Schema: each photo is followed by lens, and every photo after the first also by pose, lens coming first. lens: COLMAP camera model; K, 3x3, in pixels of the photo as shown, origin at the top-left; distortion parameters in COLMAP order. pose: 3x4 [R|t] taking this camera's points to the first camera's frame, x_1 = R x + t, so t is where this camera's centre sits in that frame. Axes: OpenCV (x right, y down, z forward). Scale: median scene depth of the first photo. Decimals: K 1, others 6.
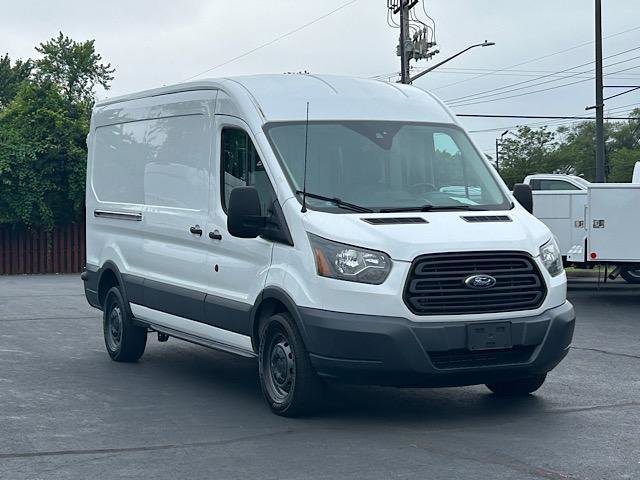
lens RADIAL K [[1316.2, 0, 320.0], [0, 1316.2, 240.0], [0, 0, 1]] dist [0.118582, 0.043119]
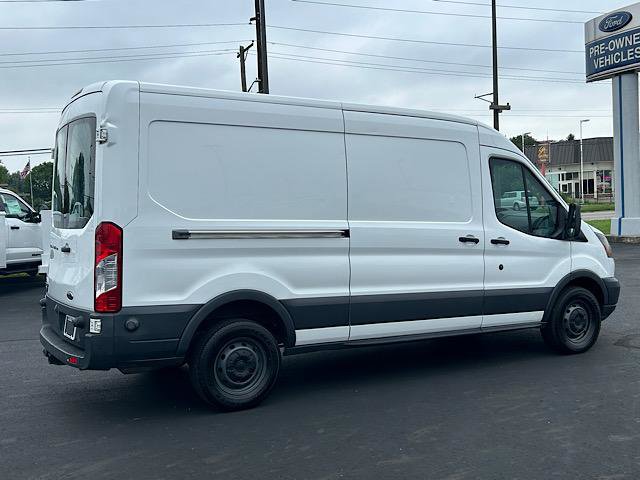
lens RADIAL K [[731.4, 0, 320.0], [0, 731.4, 240.0], [0, 0, 1]] dist [0.083708, -0.192240]
pose [[-0.077927, -0.024595, 0.996656, -0.857750], [0.045948, 0.998545, 0.028234, -0.036555], [-0.995900, 0.047995, -0.076683, 1.361369]]
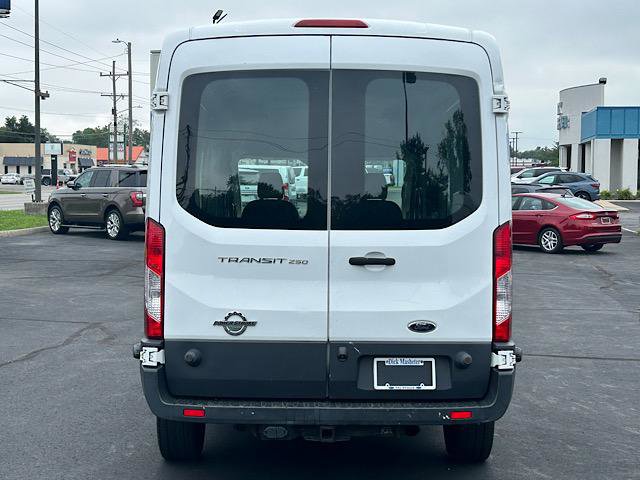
lens RADIAL K [[1108.6, 0, 320.0], [0, 1108.6, 240.0], [0, 0, 1]] dist [0.180113, -0.209945]
pose [[-0.906369, -0.006522, 0.422436, -0.442300], [0.015514, 0.998693, 0.048703, -0.065003], [-0.422202, 0.050697, -0.905083, 2.137782]]
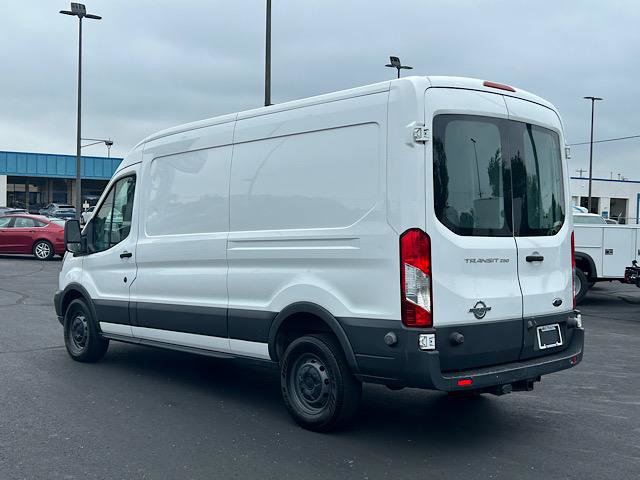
lens RADIAL K [[788.0, 0, 320.0], [0, 788.0, 240.0], [0, 0, 1]] dist [0.133788, -0.434339]
pose [[-0.954831, 0.013180, -0.296858, 0.170036], [0.000537, 0.999091, 0.042630, -0.063632], [0.297150, 0.040545, -0.953970, 2.107350]]
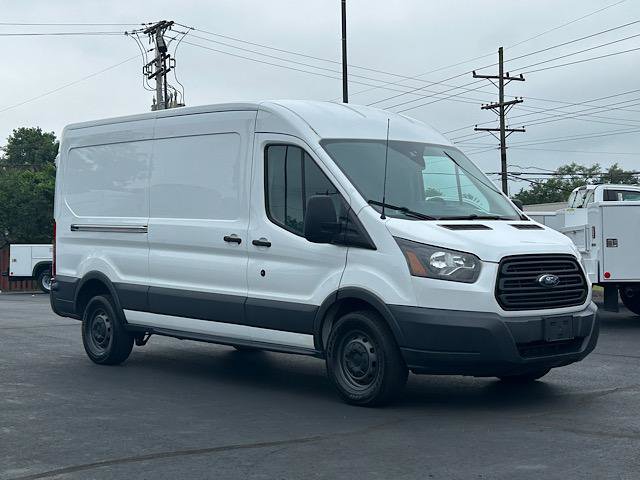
lens RADIAL K [[1045.9, 0, 320.0], [0, 1045.9, 240.0], [0, 0, 1]] dist [0.157949, -0.045035]
pose [[0.964358, 0.003340, 0.264579, -0.290103], [0.003870, 0.999635, -0.026725, 0.019208], [-0.264572, 0.026796, 0.963994, 0.171008]]
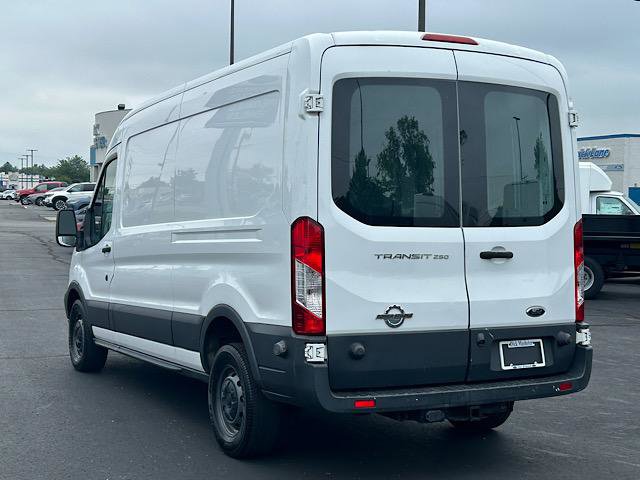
lens RADIAL K [[1006.9, 0, 320.0], [0, 1006.9, 240.0], [0, 0, 1]] dist [0.155123, -0.077996]
pose [[-0.999347, 0.011351, -0.034294, -0.056134], [0.009816, 0.998956, 0.044625, -0.060721], [0.034765, 0.044260, -0.998415, 2.191772]]
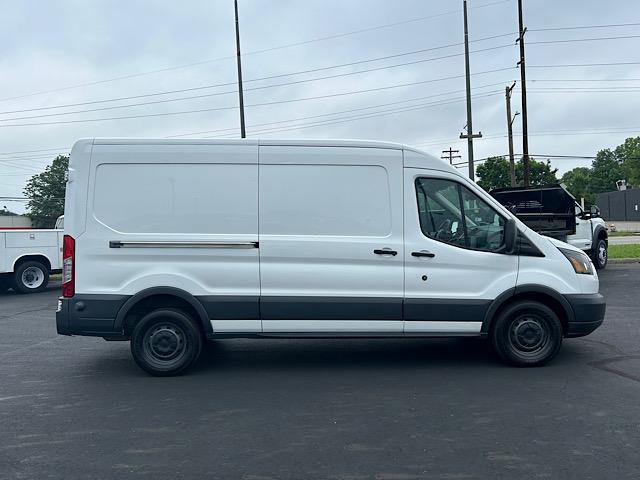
lens RADIAL K [[572.5, 0, 320.6], [0, 572.5, 233.3], [0, 0, 1]] dist [0.034947, -0.017990]
pose [[0.420975, -0.002397, 0.907069, -0.745370], [0.037825, 0.999173, -0.014915, -0.023026], [-0.906283, 0.040588, 0.420717, 0.934833]]
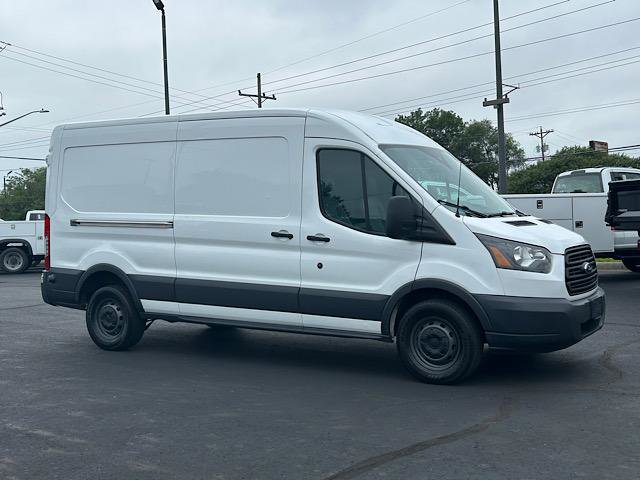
lens RADIAL K [[788.0, 0, 320.0], [0, 788.0, 240.0], [0, 0, 1]] dist [0.133788, -0.434339]
pose [[0.846072, -0.019832, 0.532699, -0.508705], [0.020754, 0.999776, 0.004258, -0.005523], [-0.532664, 0.007453, 0.846294, 0.437272]]
